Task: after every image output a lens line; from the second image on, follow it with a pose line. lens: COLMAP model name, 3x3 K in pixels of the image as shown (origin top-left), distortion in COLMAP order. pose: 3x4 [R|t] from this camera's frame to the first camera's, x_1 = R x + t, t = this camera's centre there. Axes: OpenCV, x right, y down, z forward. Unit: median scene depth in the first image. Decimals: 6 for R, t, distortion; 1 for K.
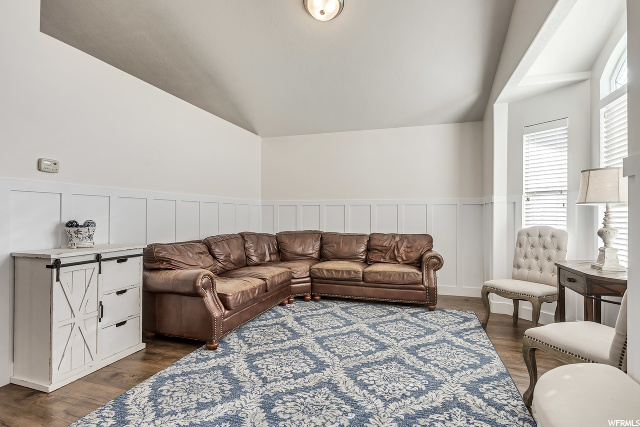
lens RADIAL K [[329.4, 0, 319.2], [0, 329.4, 213.6], [0, 0, 1]] dist [0.002887, -0.001247]
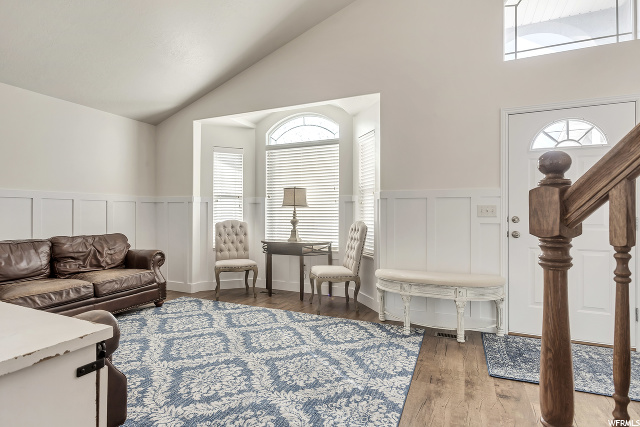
lens RADIAL K [[329.4, 0, 318.1], [0, 329.4, 210.4], [0, 0, 1]] dist [0.002887, -0.001247]
pose [[0.114772, 0.004130, 0.993383, -0.815769], [-0.005496, 0.999979, -0.003523, -0.001501], [-0.993377, -0.005055, 0.114792, 0.527572]]
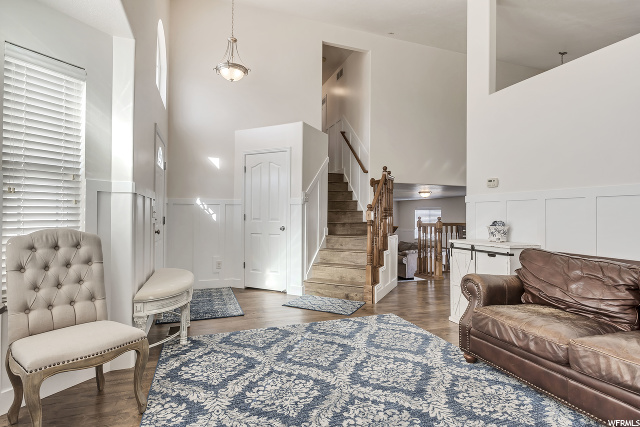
lens RADIAL K [[329.4, 0, 320.3], [0, 329.4, 214.5], [0, 0, 1]] dist [0.002887, -0.001247]
pose [[-0.791093, -0.009904, -0.611616, 0.544043], [-0.006463, 0.999948, -0.007833, 0.008409], [0.611662, -0.002244, -0.791116, 1.385714]]
